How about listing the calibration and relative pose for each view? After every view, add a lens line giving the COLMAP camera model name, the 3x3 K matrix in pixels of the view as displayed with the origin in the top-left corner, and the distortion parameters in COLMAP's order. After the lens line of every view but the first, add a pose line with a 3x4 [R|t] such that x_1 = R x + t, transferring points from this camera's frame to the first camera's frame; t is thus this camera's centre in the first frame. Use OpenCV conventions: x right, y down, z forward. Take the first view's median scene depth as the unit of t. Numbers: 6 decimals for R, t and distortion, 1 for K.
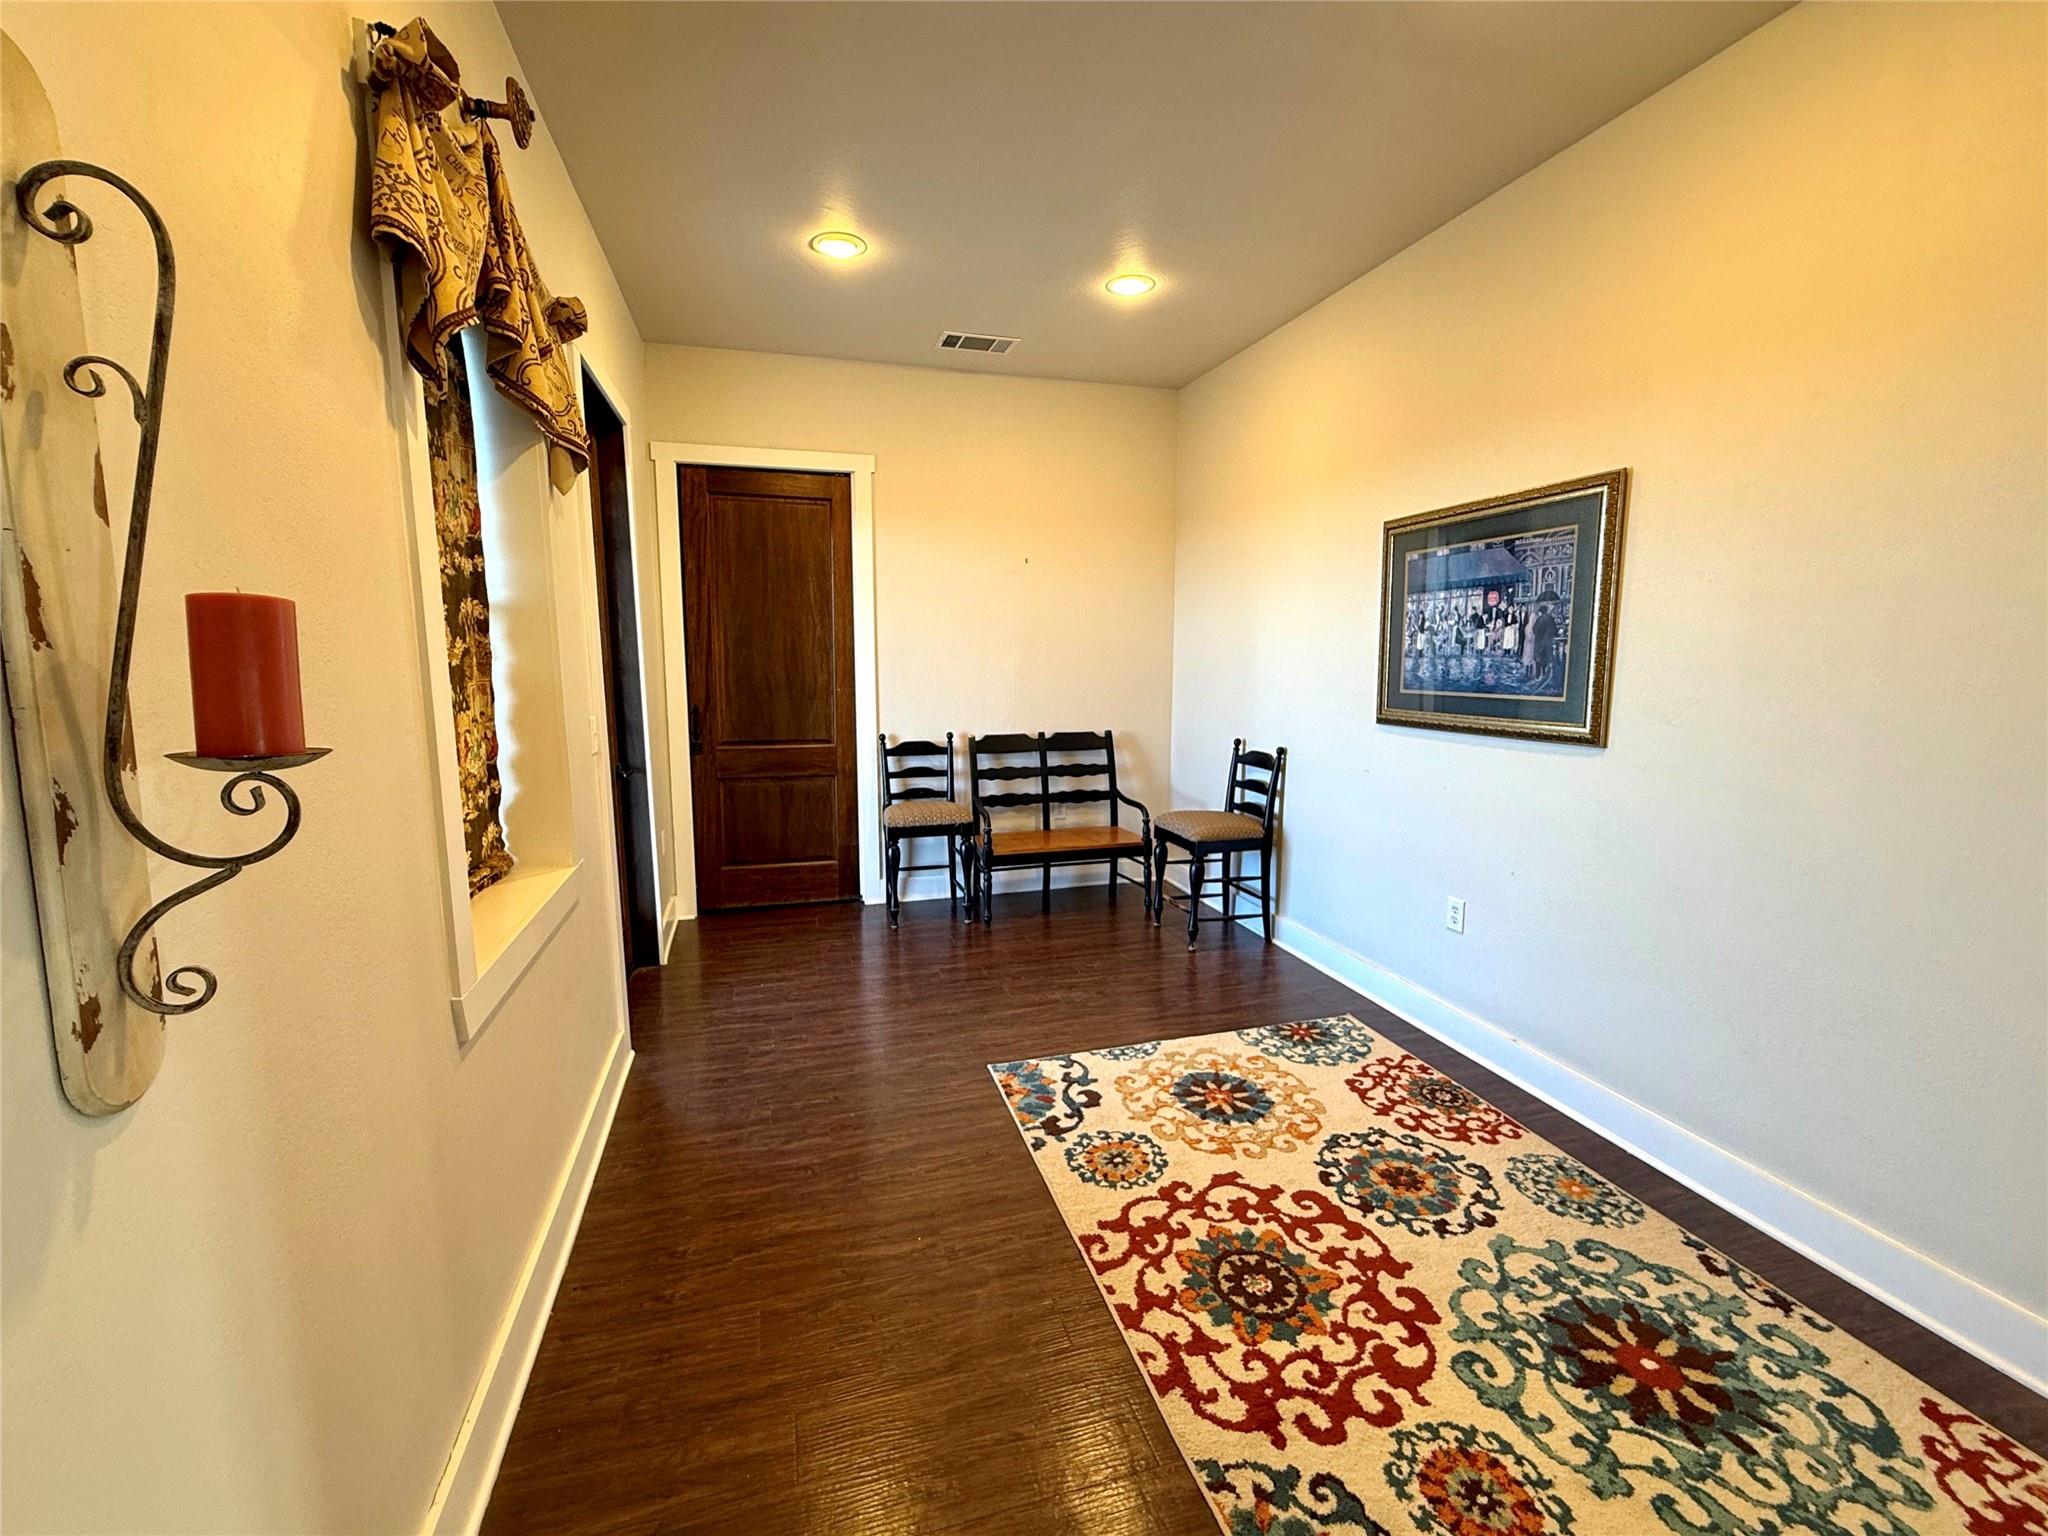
lens RADIAL K [[814.8, 0, 1013.6], [0, 814.8, 772.3], [0, 0, 1]] dist [-0.001442, 0.001041]
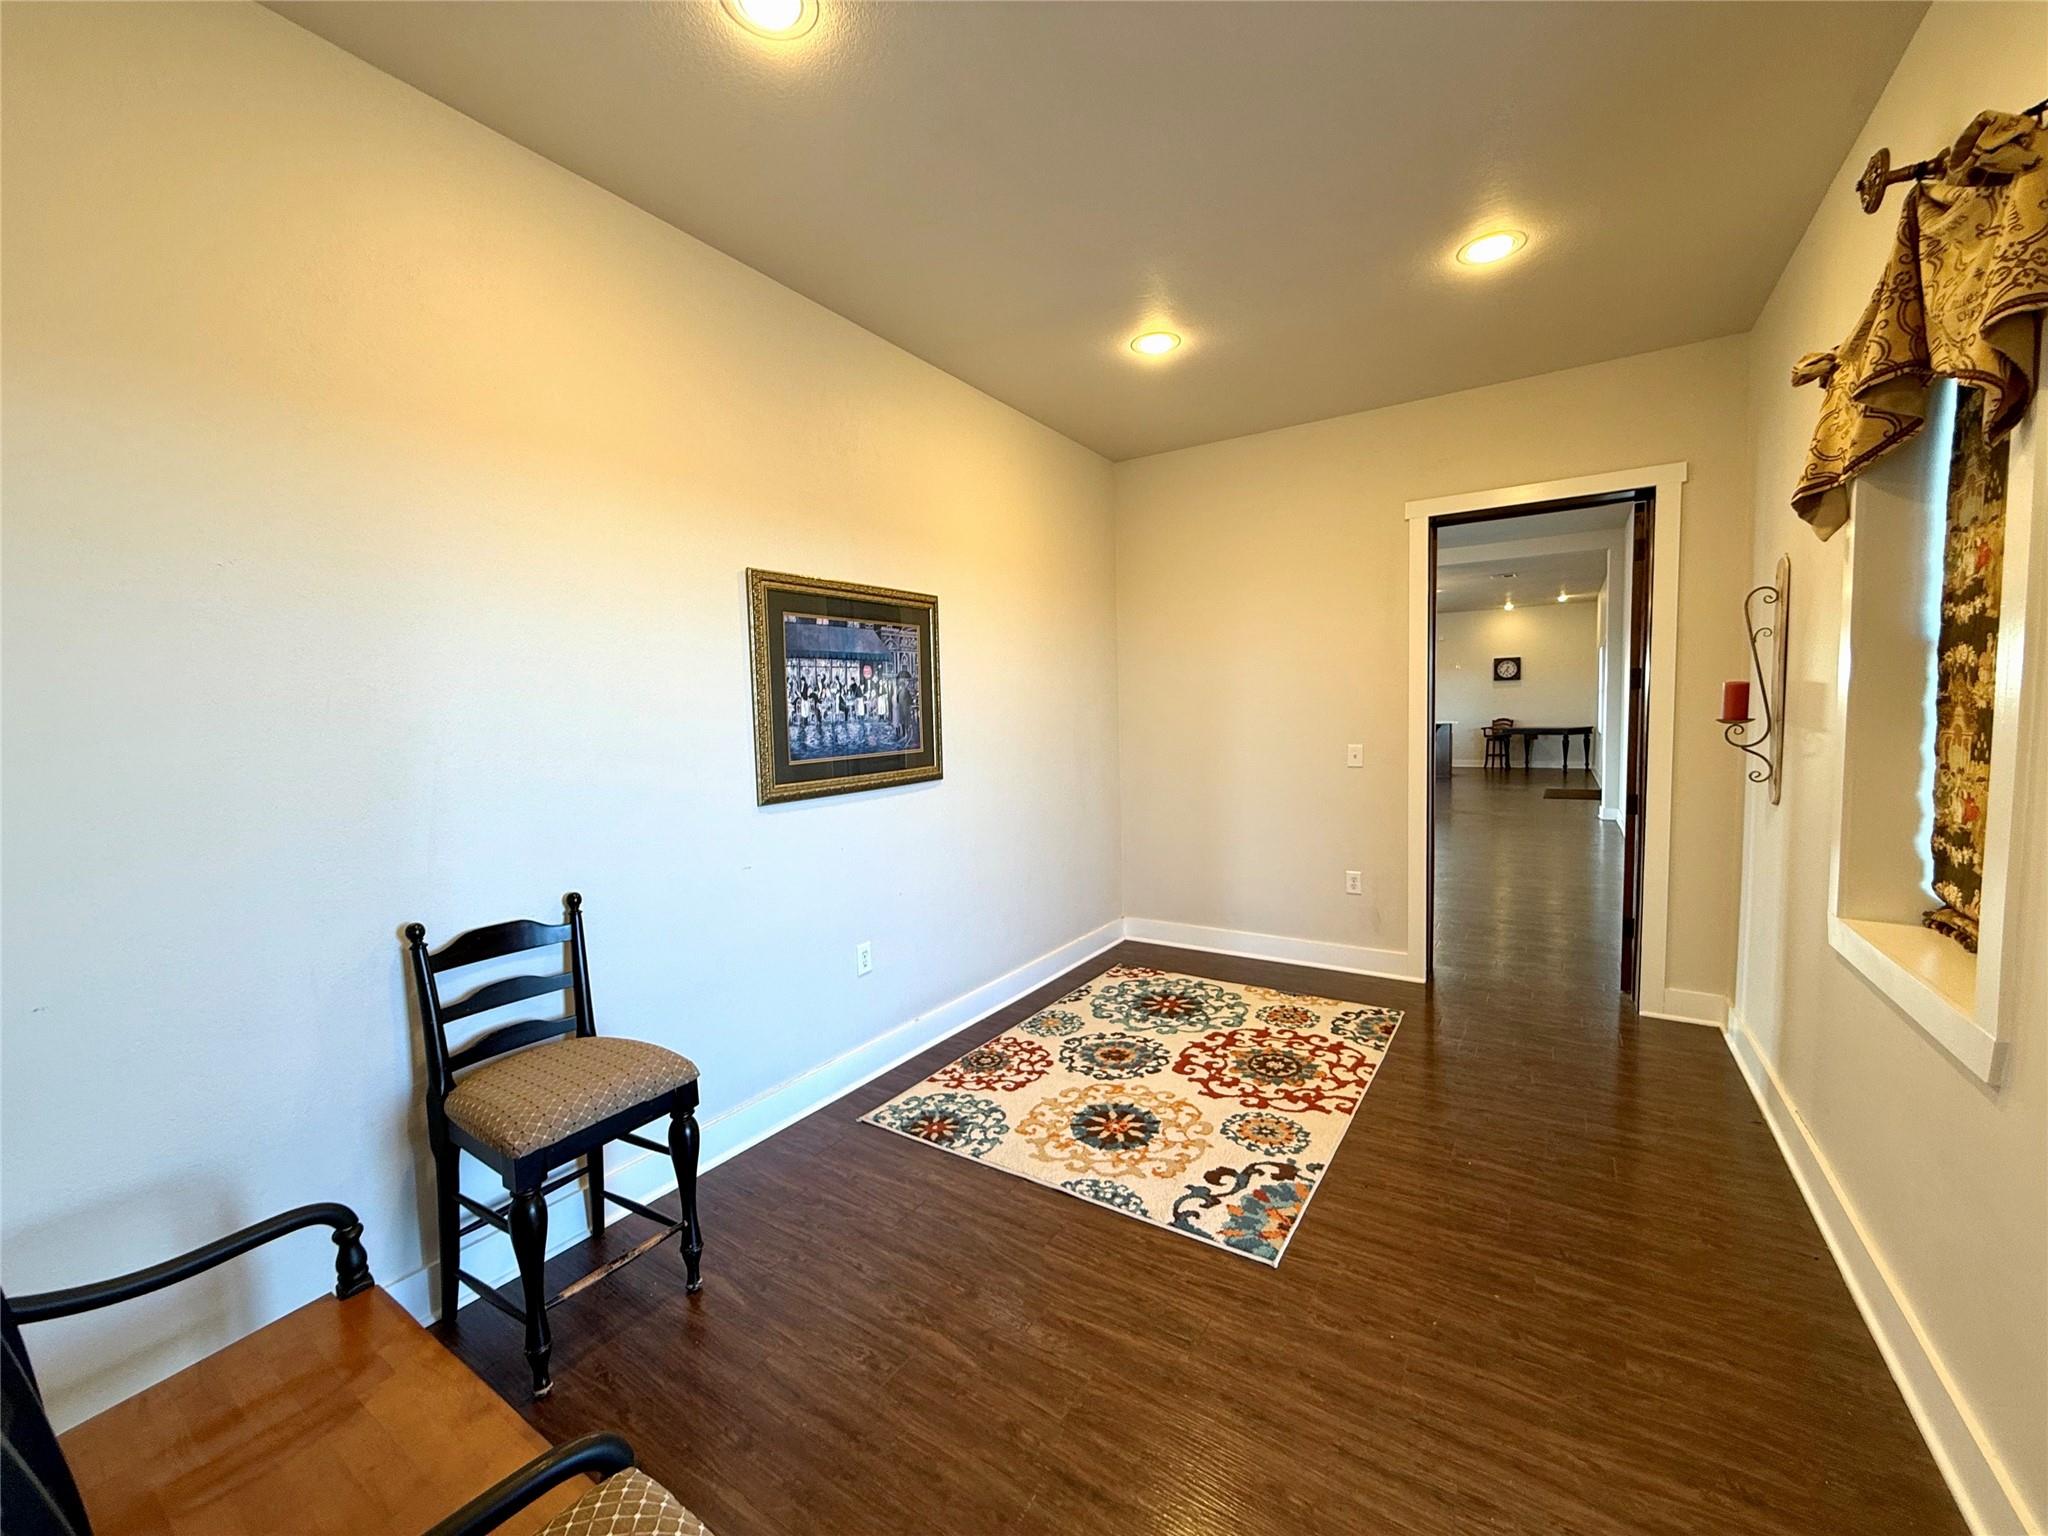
lens RADIAL K [[814.8, 0, 1020.6], [0, 814.8, 771.1], [0, 0, 1]] dist [-0.001442, 0.001041]
pose [[-0.646584, -0.040907, 0.761745, -0.510208], [0.137261, 0.976024, 0.168925, -0.280395], [-0.750392, 0.213782, -0.625467, 1.846502]]
